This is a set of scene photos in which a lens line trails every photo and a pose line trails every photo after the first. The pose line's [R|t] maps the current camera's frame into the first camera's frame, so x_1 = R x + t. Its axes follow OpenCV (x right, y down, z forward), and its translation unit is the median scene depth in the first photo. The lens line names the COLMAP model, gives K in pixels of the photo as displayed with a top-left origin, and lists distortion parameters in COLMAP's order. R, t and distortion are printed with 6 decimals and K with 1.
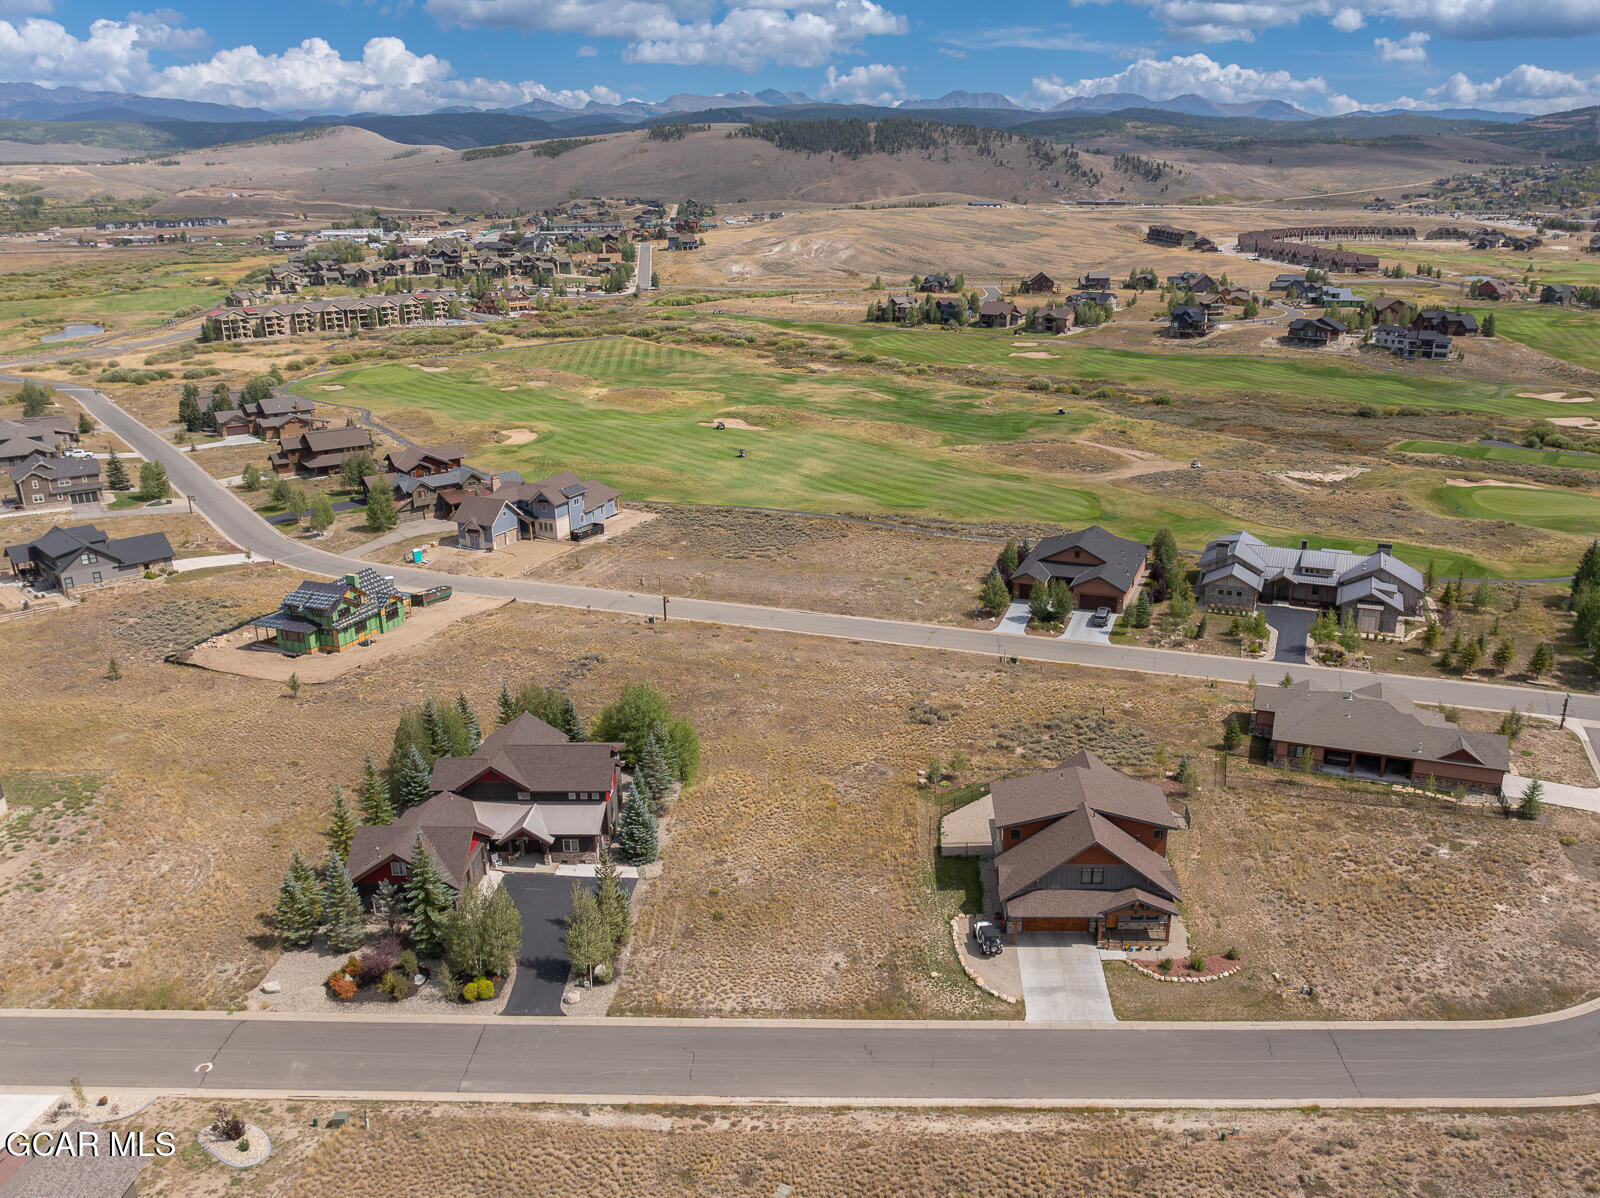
lens RADIAL K [[1259.7, 0, 865.4], [0, 1259.7, 597.4], [0, 0, 1]] dist [-0.025387, 0.008047]
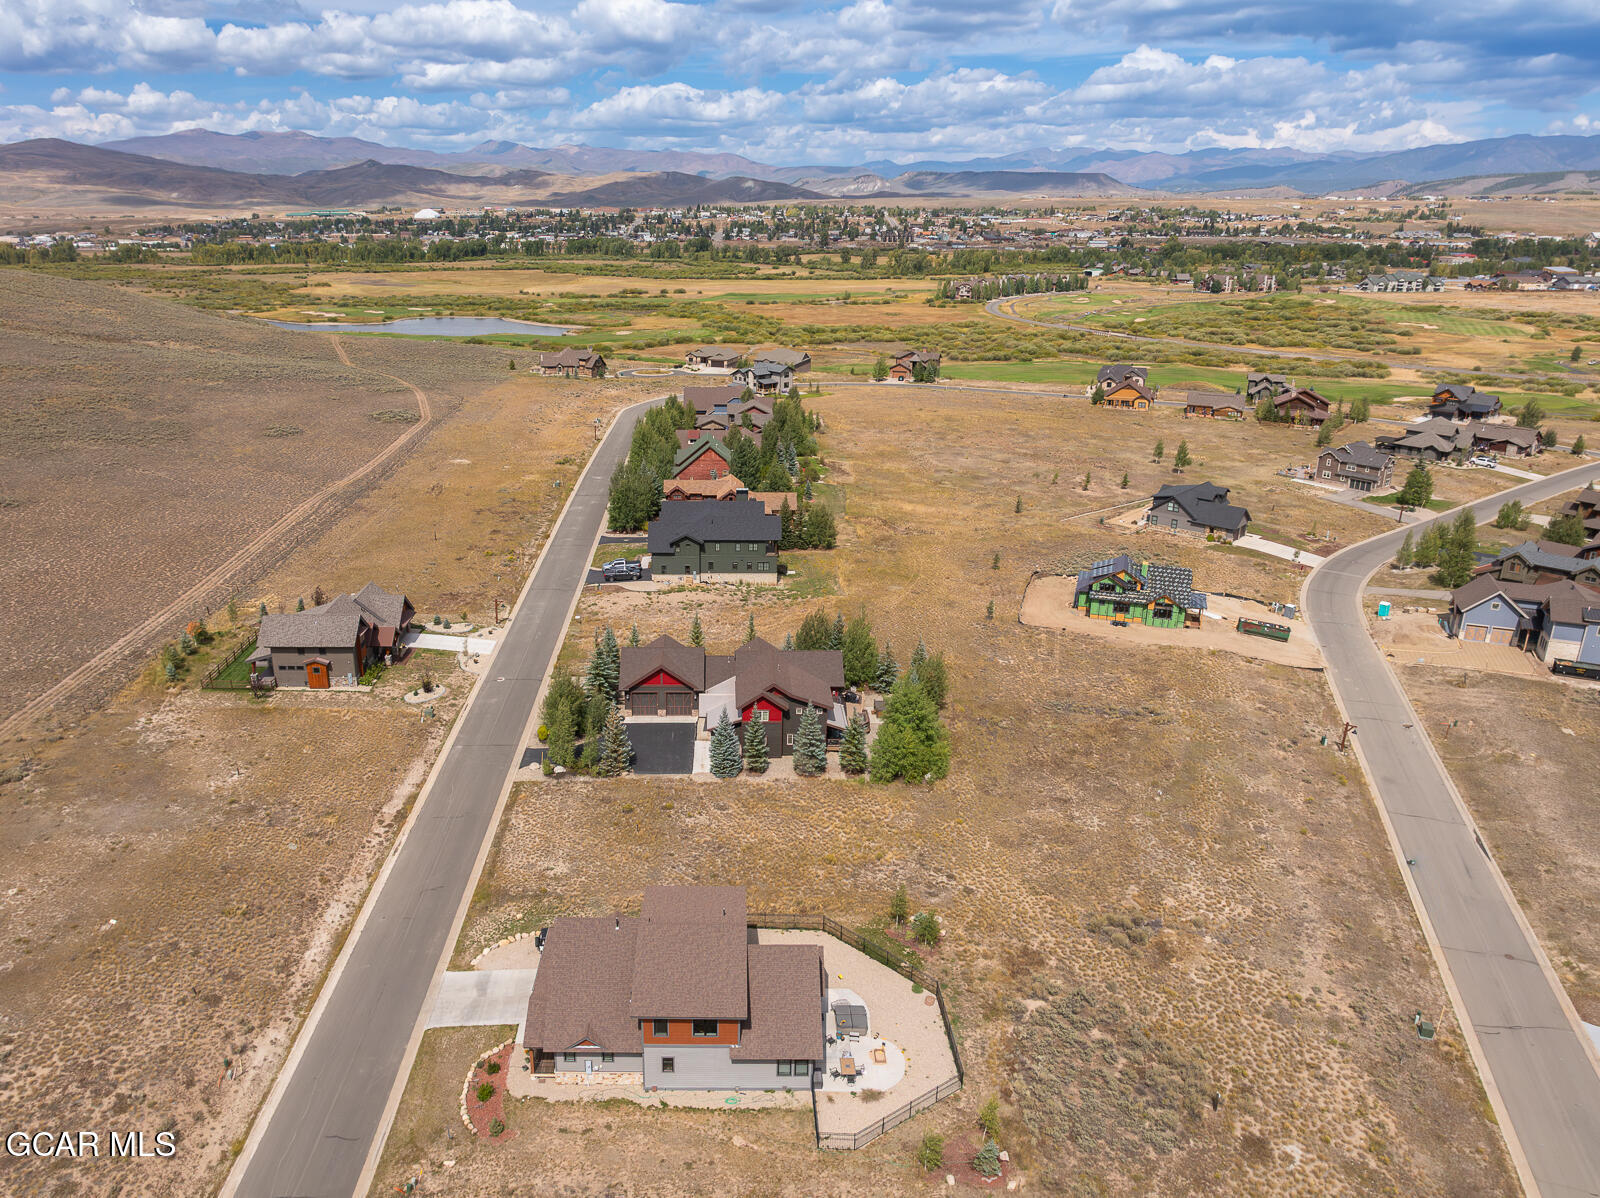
lens RADIAL K [[1153.0, 0, 733.0], [0, 1153.0, 599.0], [0, 0, 1]] dist [-0.025693, 0.003239]
pose [[0.014136, 0.328256, -0.944483, 0.479870], [-0.320162, 0.896333, 0.306730, -0.164355], [0.947257, 0.298052, 0.117766, 0.515693]]
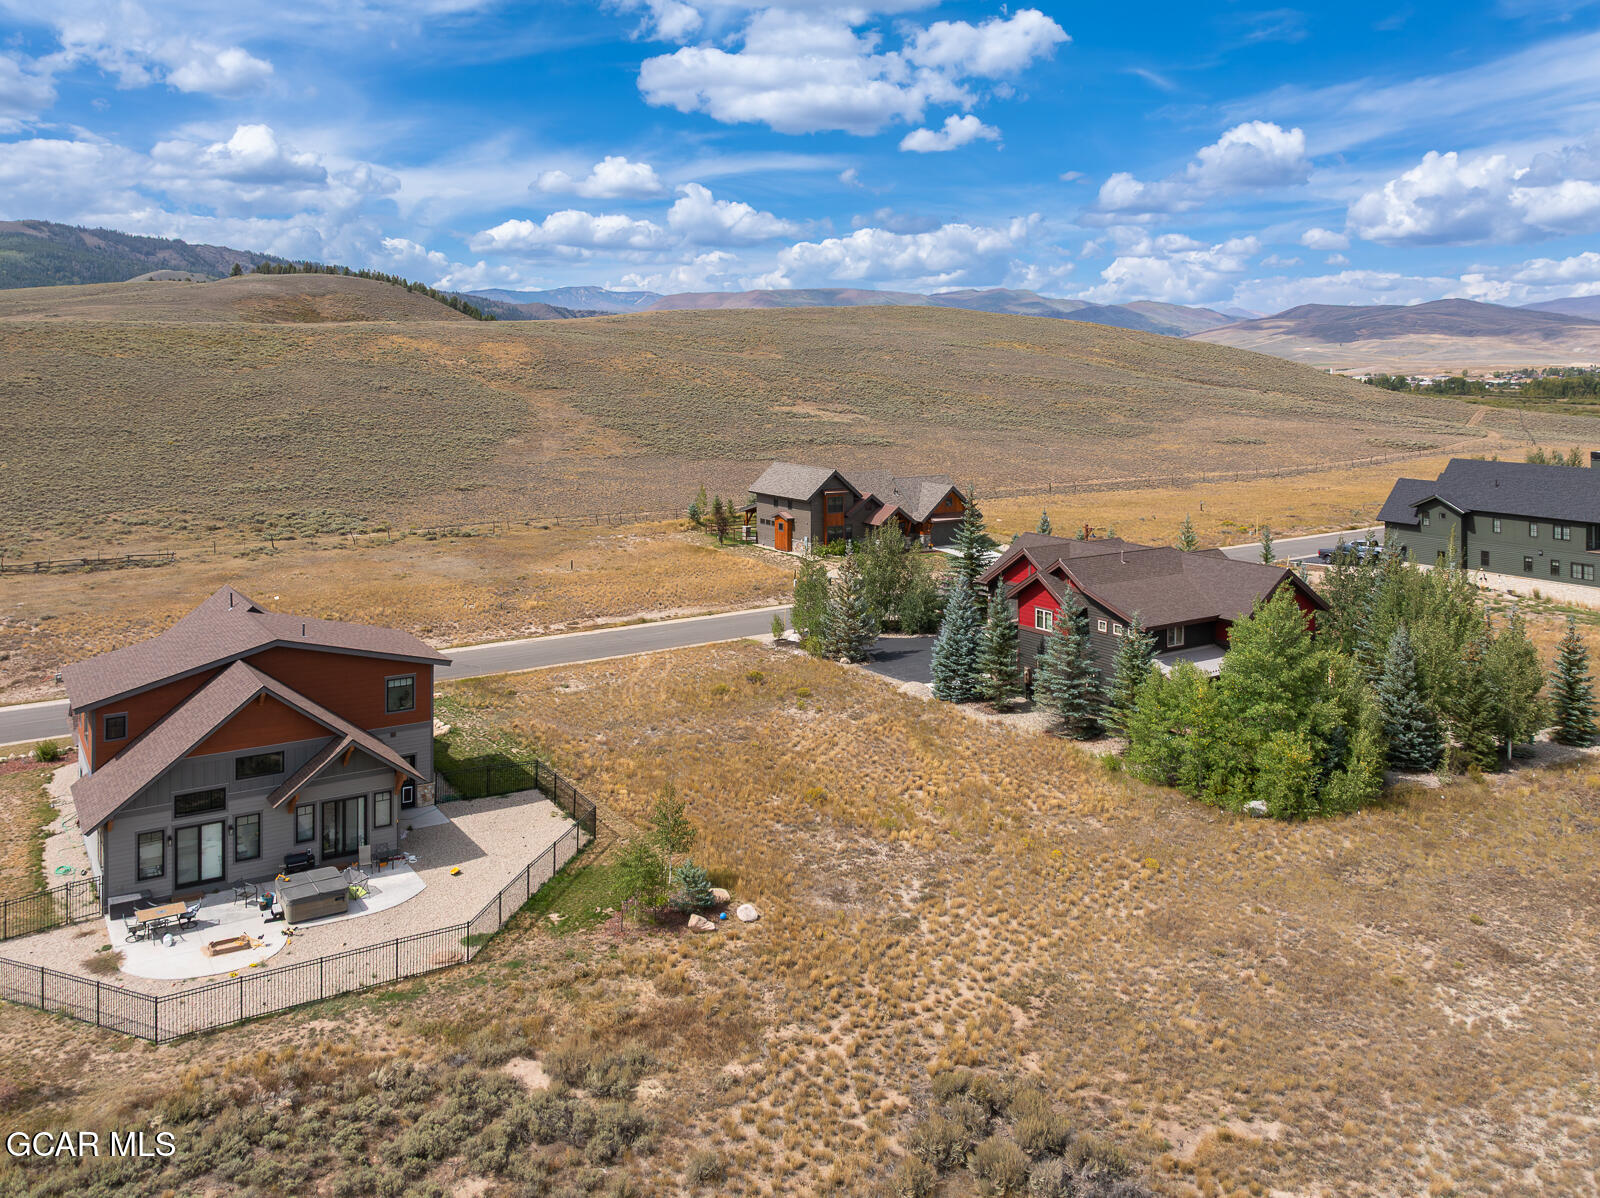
lens RADIAL K [[1276.9, 0, 780.5], [0, 1276.9, 514.4], [0, 0, 1]] dist [-0.020610, 0.002019]
pose [[-0.830253, 0.066709, -0.553381, 0.162224], [-0.178728, 0.908526, 0.377673, -0.071740], [0.527955, 0.412469, -0.742383, 0.870774]]
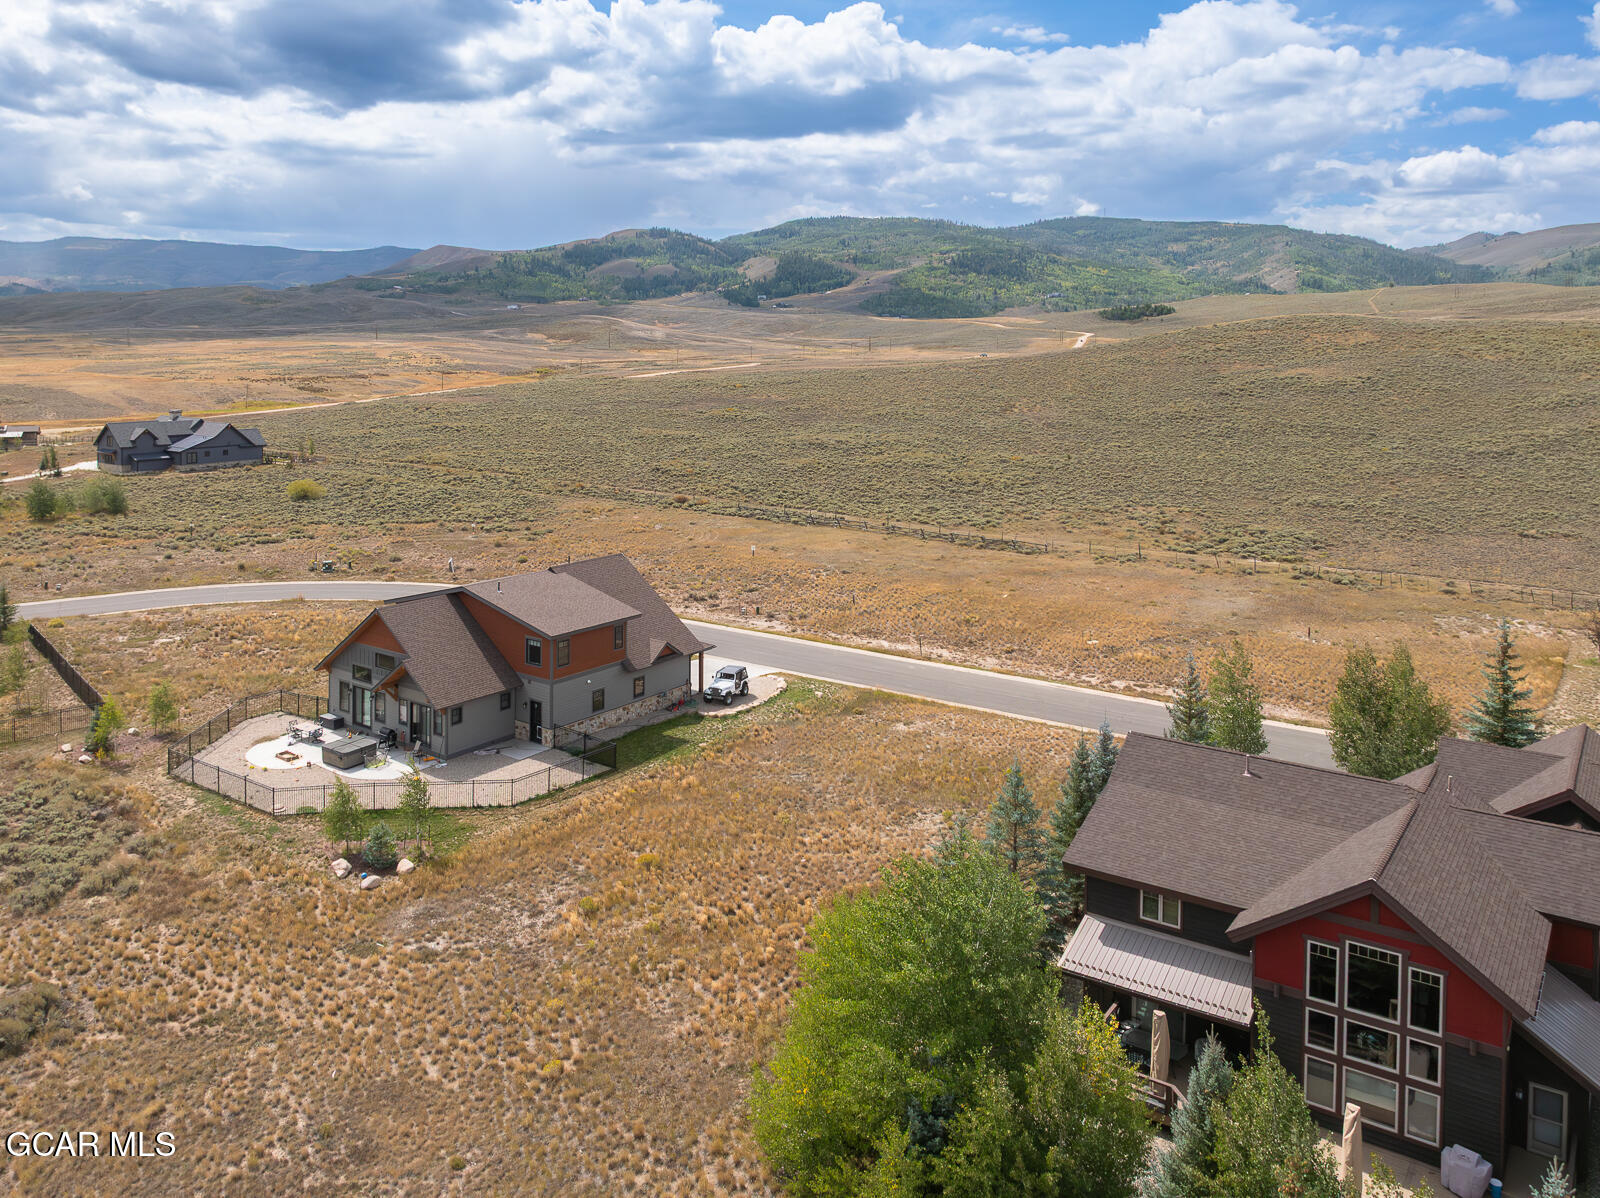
lens RADIAL K [[1242.7, 0, 769.6], [0, 1242.7, 438.0], [0, 0, 1]] dist [-0.019075, -0.001486]
pose [[-0.817775, -0.053013, 0.573091, -0.207752], [0.175285, 0.925503, 0.335736, -0.079845], [-0.548196, 0.375011, -0.747561, 0.837605]]
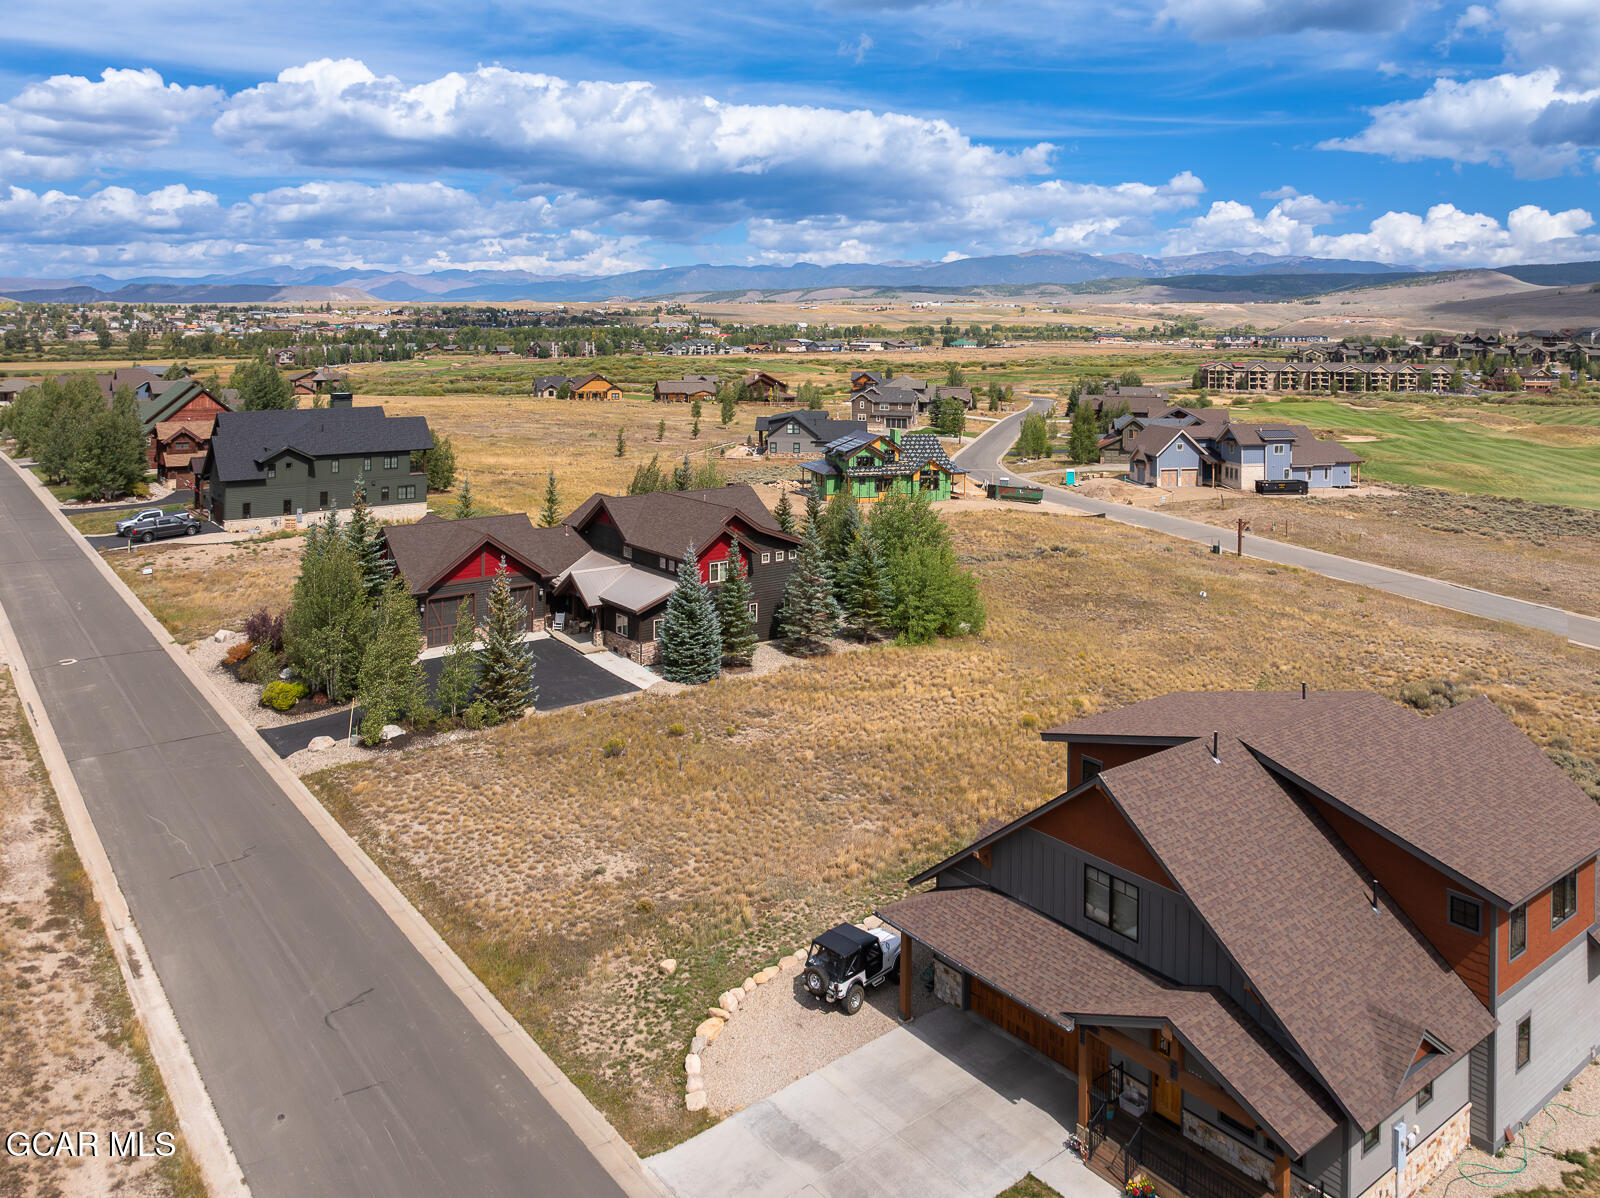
lens RADIAL K [[1198.4, 0, 811.3], [0, 1198.4, 280.0], [0, 0, 1]] dist [-0.016992, -0.002245]
pose [[0.624846, -0.019241, -0.780511, 0.208540], [-0.259872, 0.937568, -0.231156, 0.088218], [0.736229, 0.347270, 0.580836, 0.384808]]
